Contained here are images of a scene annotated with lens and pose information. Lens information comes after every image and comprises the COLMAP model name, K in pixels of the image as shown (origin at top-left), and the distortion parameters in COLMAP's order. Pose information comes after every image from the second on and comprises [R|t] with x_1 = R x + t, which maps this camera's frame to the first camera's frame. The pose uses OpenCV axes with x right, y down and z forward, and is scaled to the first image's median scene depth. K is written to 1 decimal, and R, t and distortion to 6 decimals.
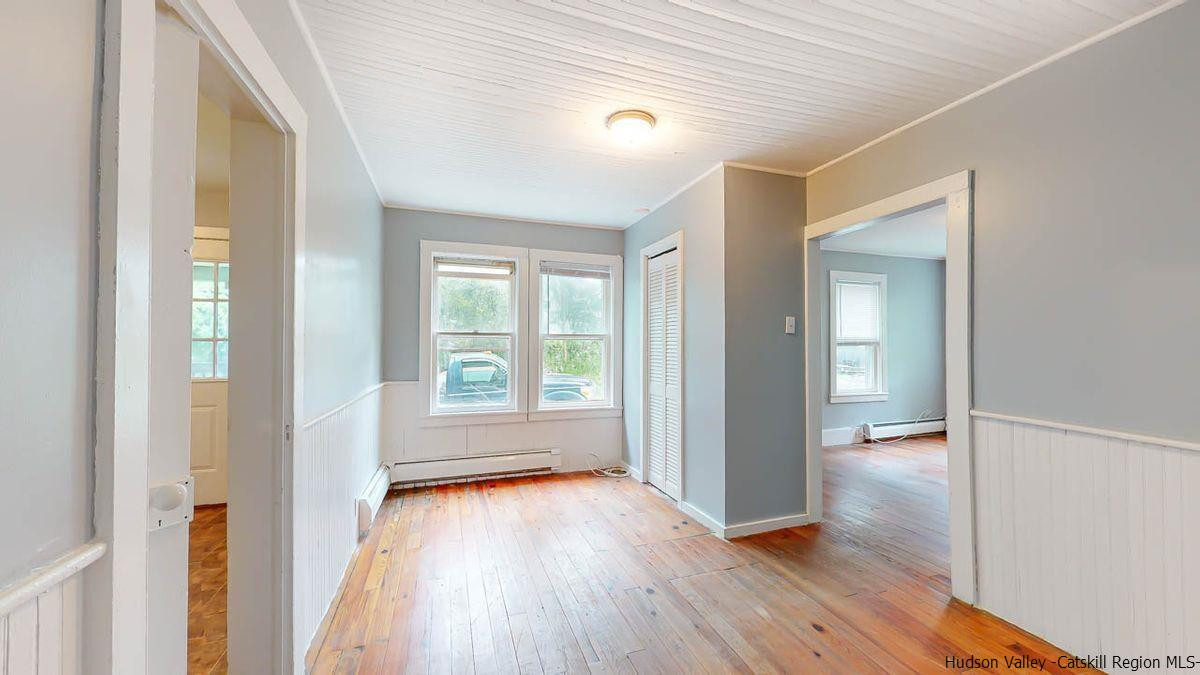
lens RADIAL K [[440.1, 0, 599.7], [0, 440.1, 338.8], [0, 0, 1]] dist [0.001214, 0.000041]
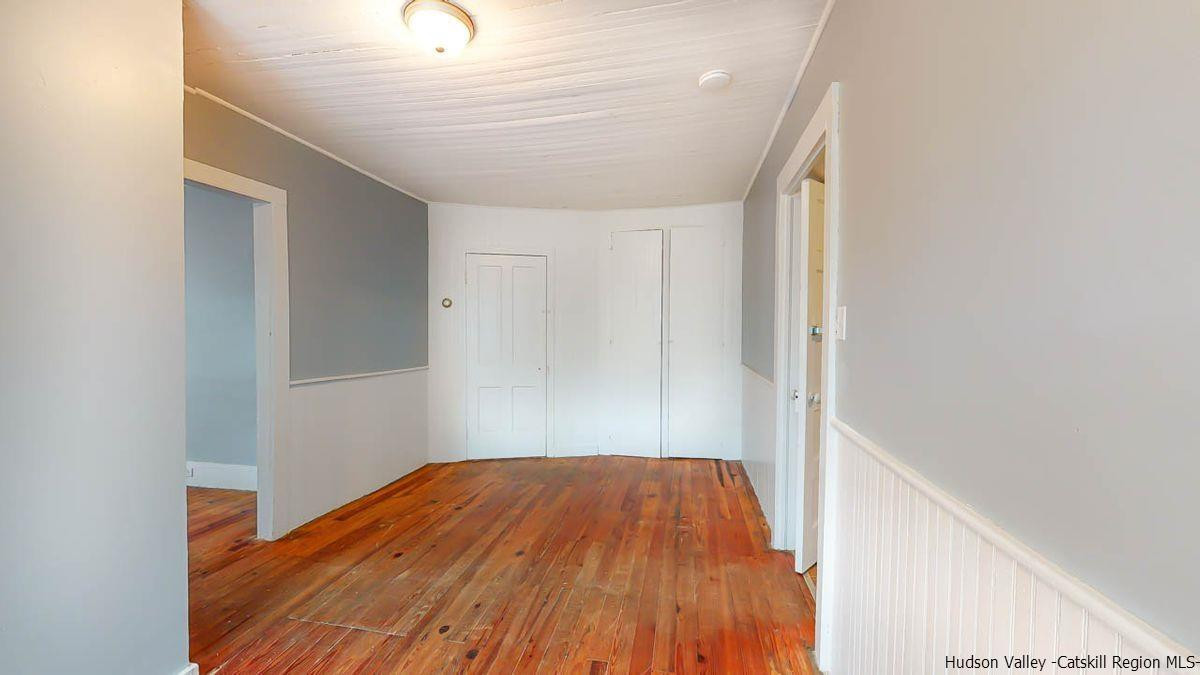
lens RADIAL K [[440.1, 0, 599.7], [0, 440.1, 338.8], [0, 0, 1]] dist [0.001214, 0.000041]
pose [[-0.866181, -0.012172, 0.499583, -0.334726], [-0.007146, 0.999903, 0.011973, 0.009893], [-0.499680, 0.006801, -0.866183, 0.962676]]
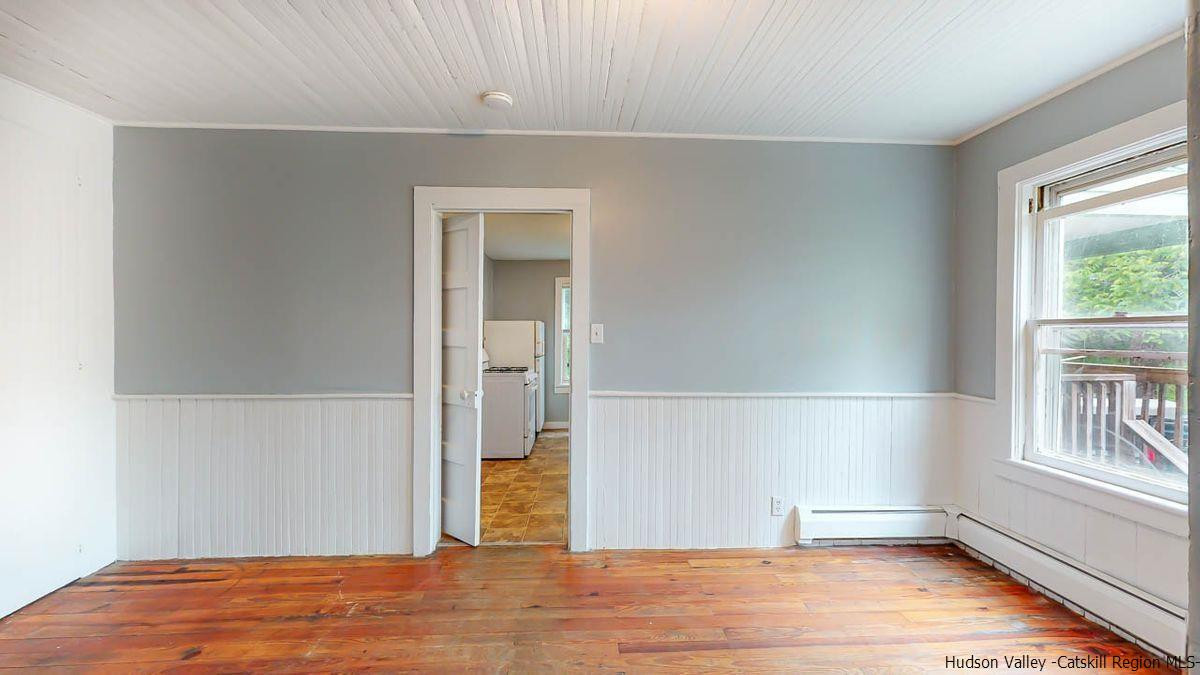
lens RADIAL K [[440.1, 0, 599.7], [0, 440.1, 338.8], [0, 0, 1]] dist [0.001214, 0.000041]
pose [[-0.280701, 0.013089, -0.959706, 0.368784], [0.010606, 0.999888, 0.010535, -0.002378], [0.959737, -0.007221, -0.280809, 0.687503]]
